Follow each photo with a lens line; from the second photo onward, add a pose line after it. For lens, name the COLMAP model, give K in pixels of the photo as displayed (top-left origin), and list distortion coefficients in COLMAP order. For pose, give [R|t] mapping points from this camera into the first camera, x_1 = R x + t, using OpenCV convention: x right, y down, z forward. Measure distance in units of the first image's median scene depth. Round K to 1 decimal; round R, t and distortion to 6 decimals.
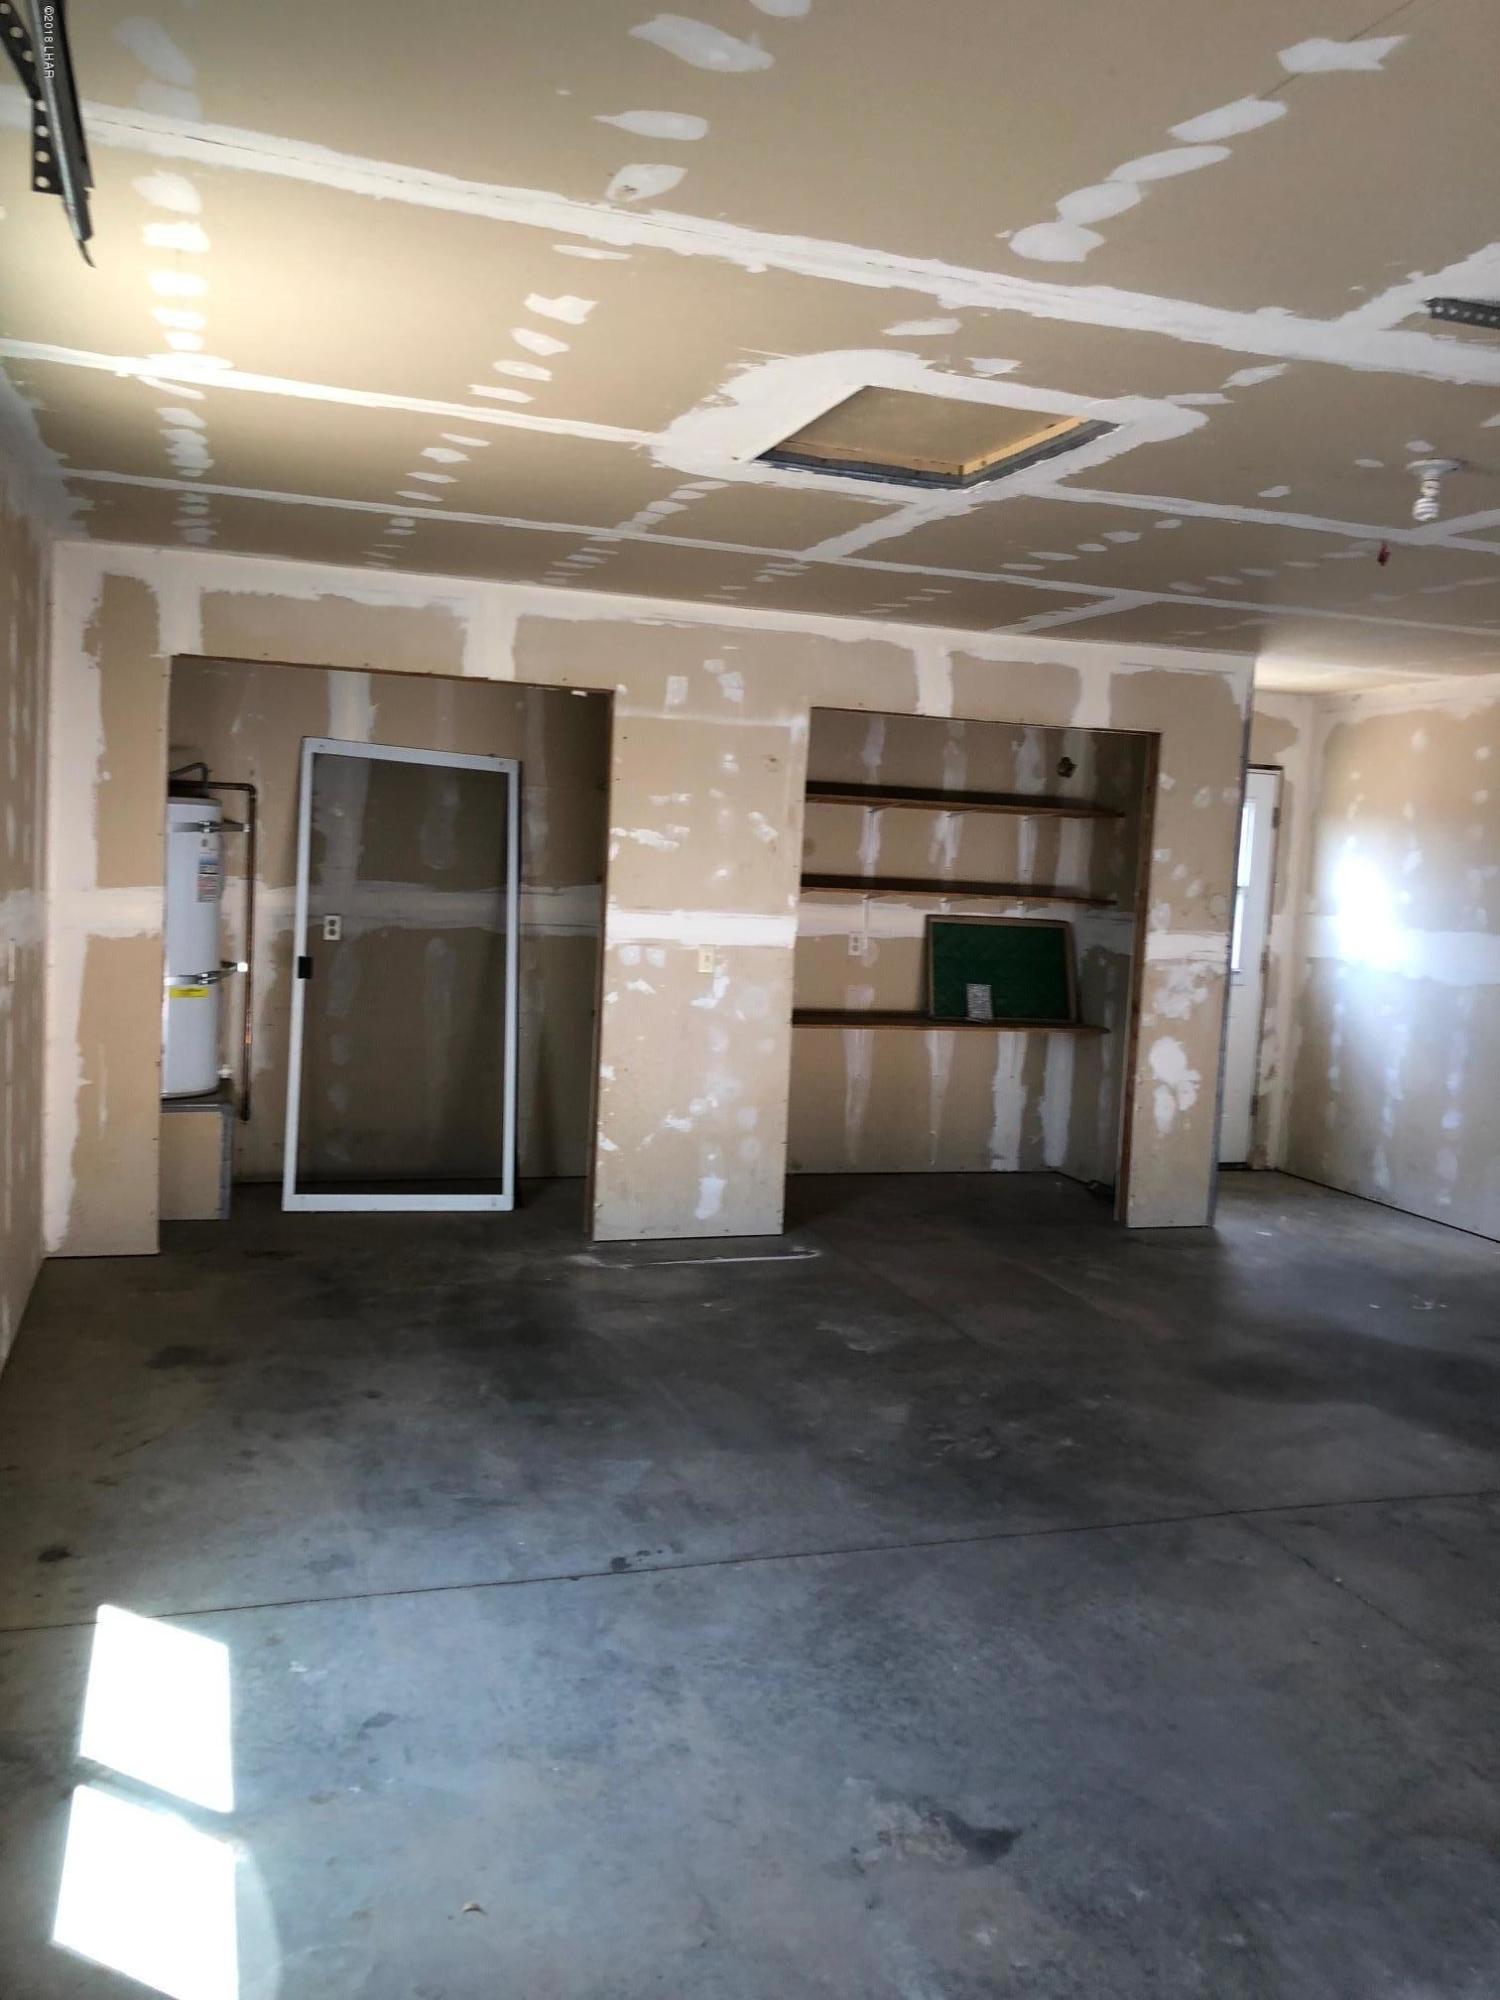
lens RADIAL K [[1628.6, 0, 741.8], [0, 1628.6, 991.4], [0, 0, 1]] dist [0.030986, -0.026545]
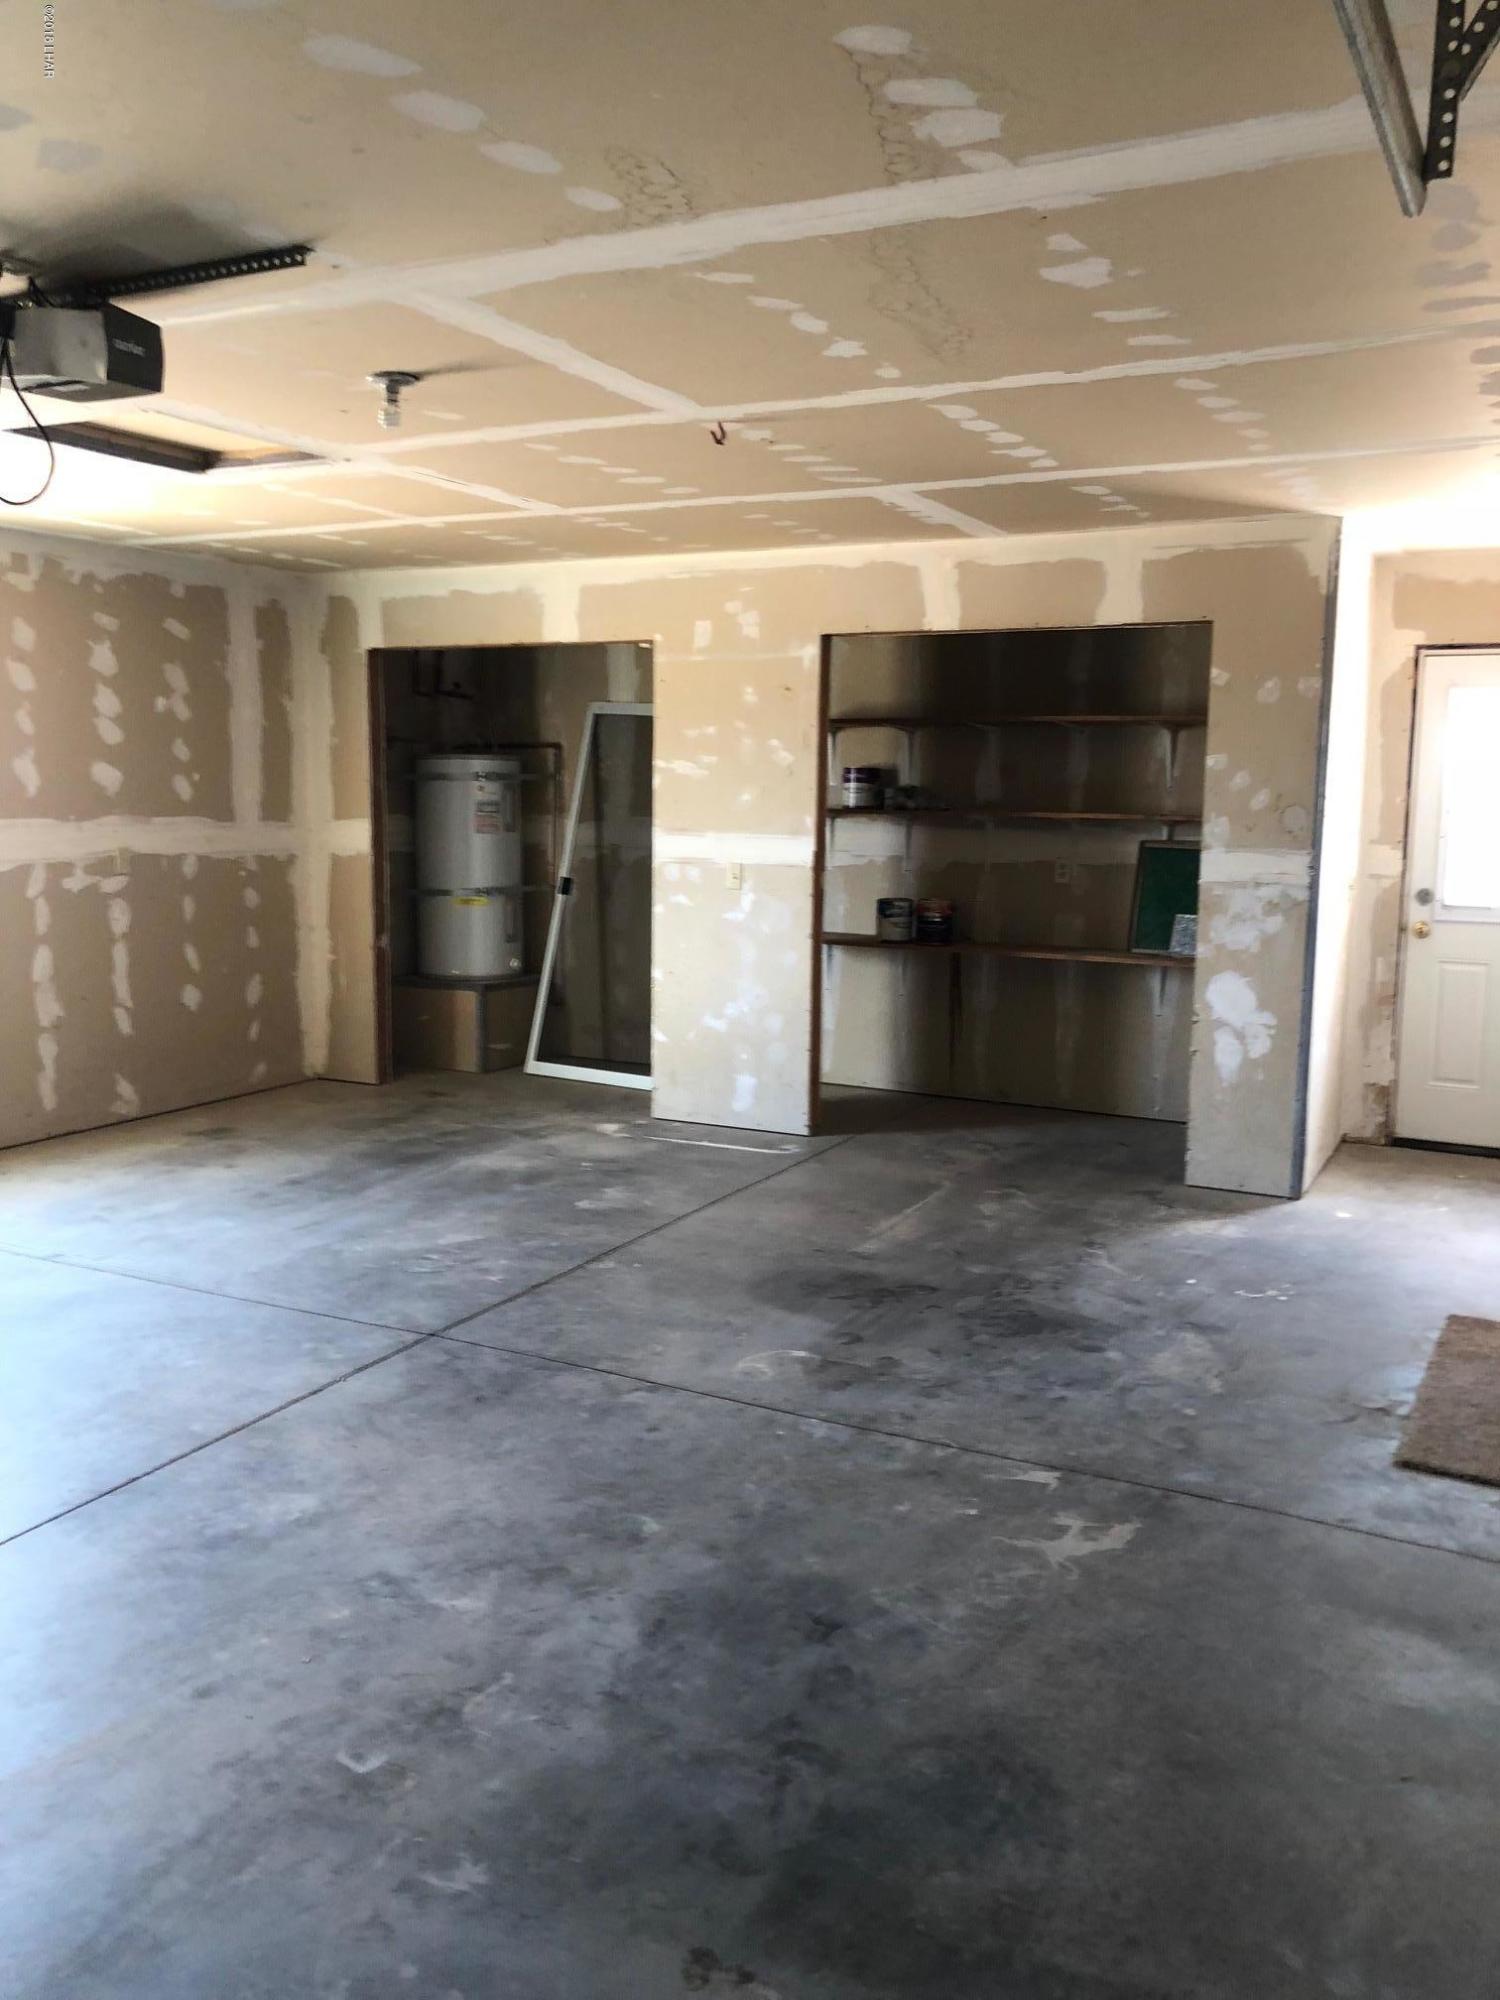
lens RADIAL K [[1628.6, 0, 741.7], [0, 1628.6, 1007.9], [0, 0, 1]] dist [0.030986, -0.026545]
pose [[0.704754, 0.056512, -0.707198, 0.758557], [-0.039549, 0.998402, 0.040369, 0.024547], [0.708349, -0.000482, 0.705862, 0.219847]]
